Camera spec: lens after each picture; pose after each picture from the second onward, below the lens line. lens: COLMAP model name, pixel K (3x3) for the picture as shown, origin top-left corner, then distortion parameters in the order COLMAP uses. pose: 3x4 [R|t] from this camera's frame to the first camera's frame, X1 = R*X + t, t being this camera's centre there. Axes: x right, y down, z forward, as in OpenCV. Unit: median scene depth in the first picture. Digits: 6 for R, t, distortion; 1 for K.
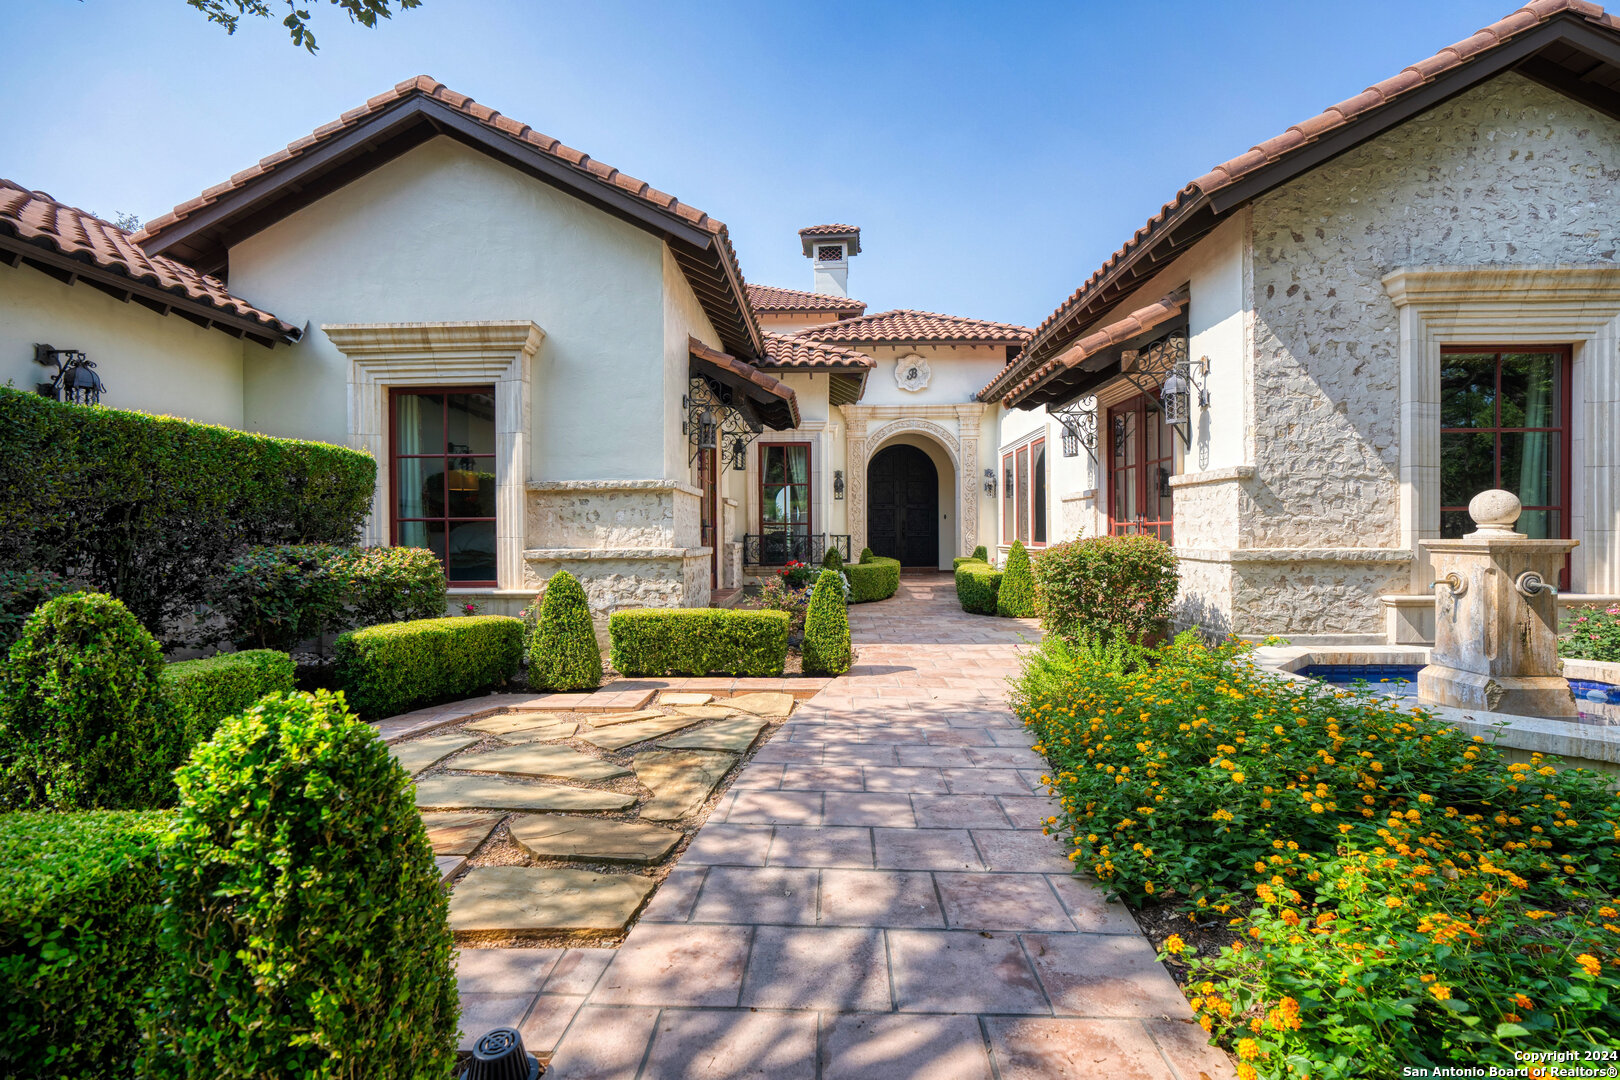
lens RADIAL K [[735.1, 0, 807.3], [0, 735.1, 540.3], [0, 0, 1]] dist [-0.011253, 0.000699]
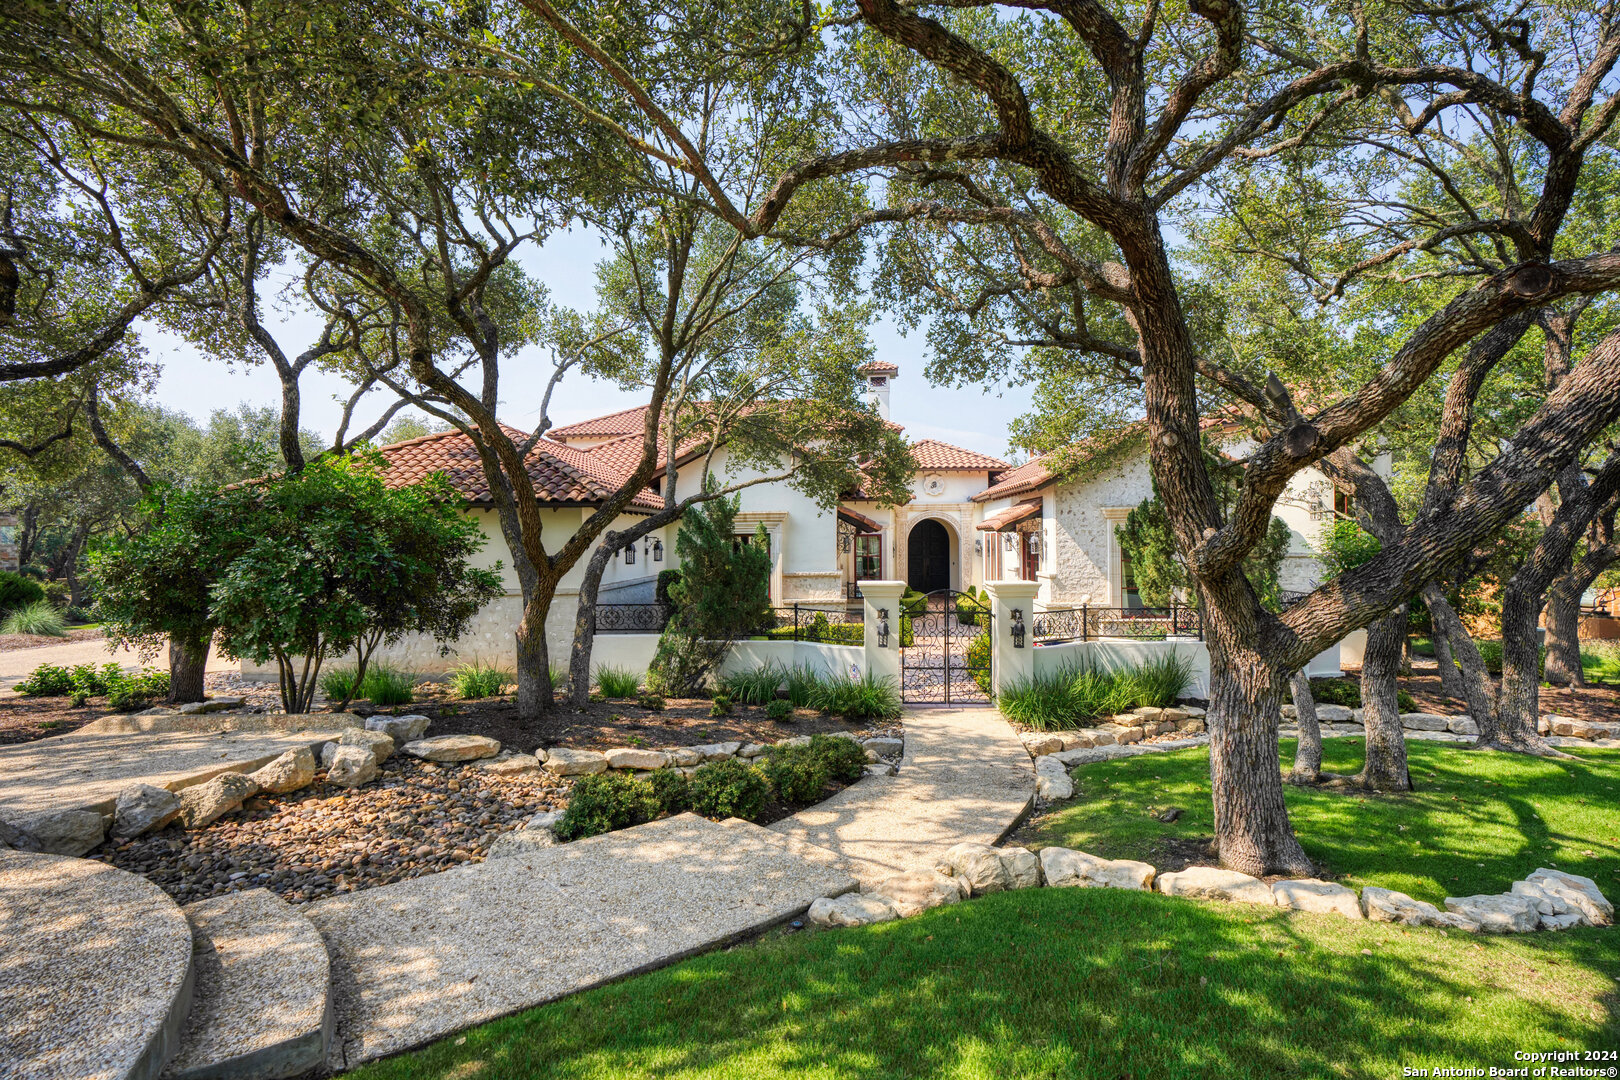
lens RADIAL K [[735.1, 0, 807.8], [0, 735.1, 538.0], [0, 0, 1]] dist [-0.011253, 0.000699]
pose [[0.999704, -0.003236, -0.024113, -0.122619], [0.003112, 0.999982, -0.005185, -0.097134], [0.024129, 0.005108, 0.999696, -0.800011]]
